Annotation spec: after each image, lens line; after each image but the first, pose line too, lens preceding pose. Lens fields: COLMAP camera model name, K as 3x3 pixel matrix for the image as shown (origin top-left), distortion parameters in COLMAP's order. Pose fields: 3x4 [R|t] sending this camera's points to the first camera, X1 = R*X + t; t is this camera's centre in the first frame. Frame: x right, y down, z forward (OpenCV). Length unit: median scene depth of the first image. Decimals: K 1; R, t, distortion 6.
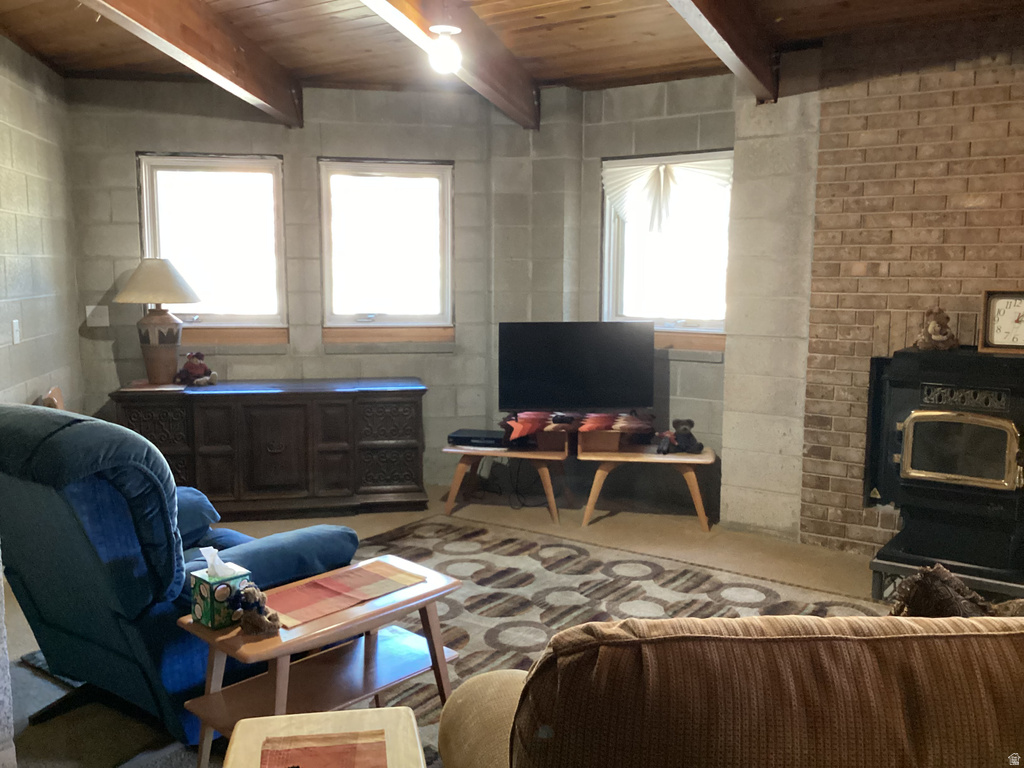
lens RADIAL K [[901.5, 0, 503.8], [0, 901.5, 387.7], [0, 0, 1]] dist [0.049926, -0.119176]
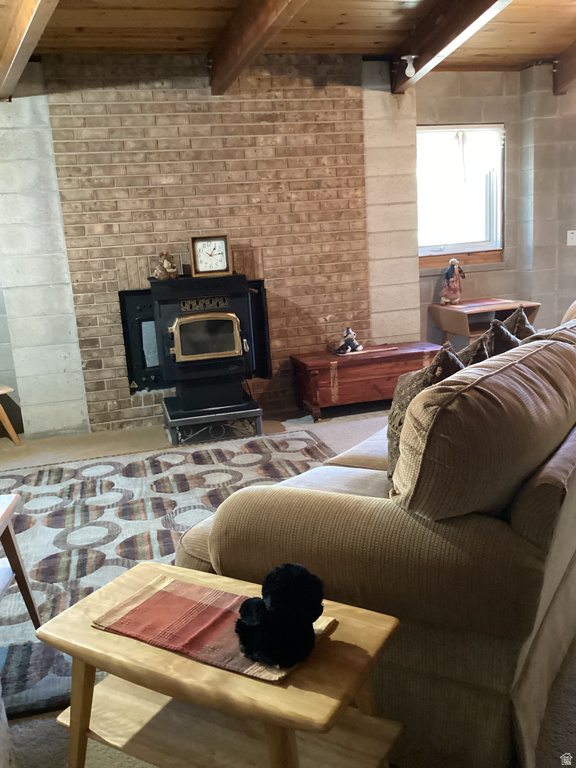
lens RADIAL K [[676.1, 0, 289.1], [0, 676.1, 385.2], [0, 0, 1]] dist [0.049926, -0.119176]
pose [[0.631644, -0.210210, 0.746215, -0.258930], [0.164742, 0.976949, 0.135760, 0.010701], [-0.757553, 0.037181, 0.651714, 0.100014]]
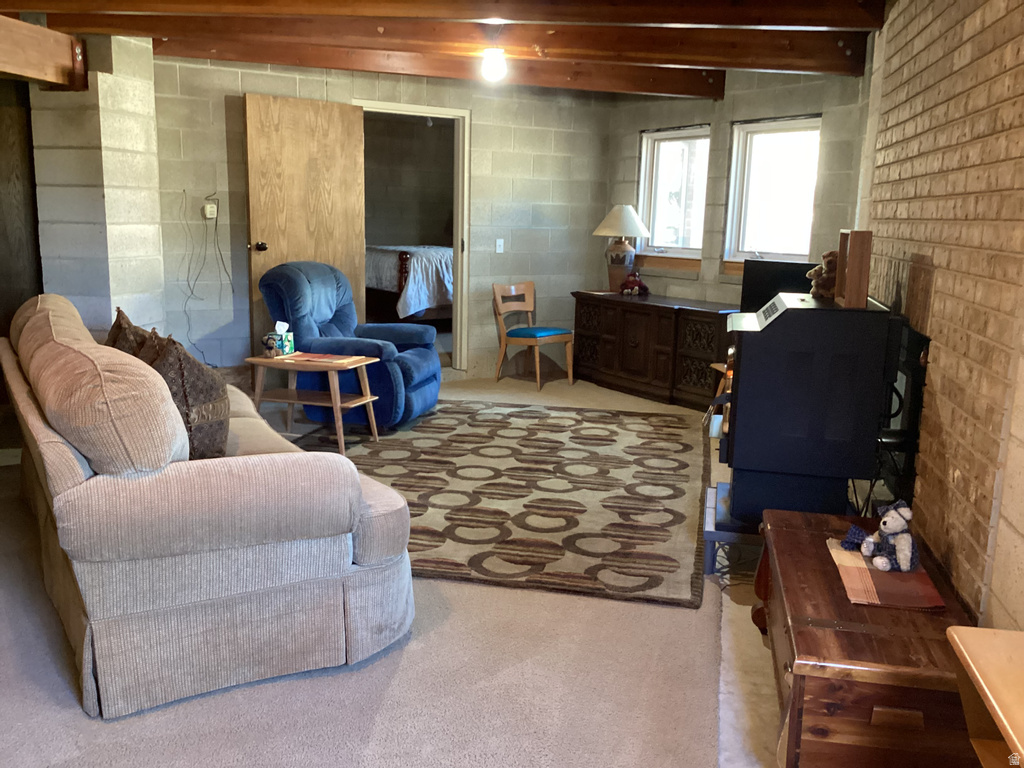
lens RADIAL K [[901.5, 0, 482.1], [0, 901.5, 385.0], [0, 0, 1]] dist [0.049926, -0.119176]
pose [[0.377172, 0.175396, -0.909383, 1.094566], [-0.131462, 0.982100, 0.134896, -0.031241], [0.916765, 0.068670, 0.393479, 0.291096]]
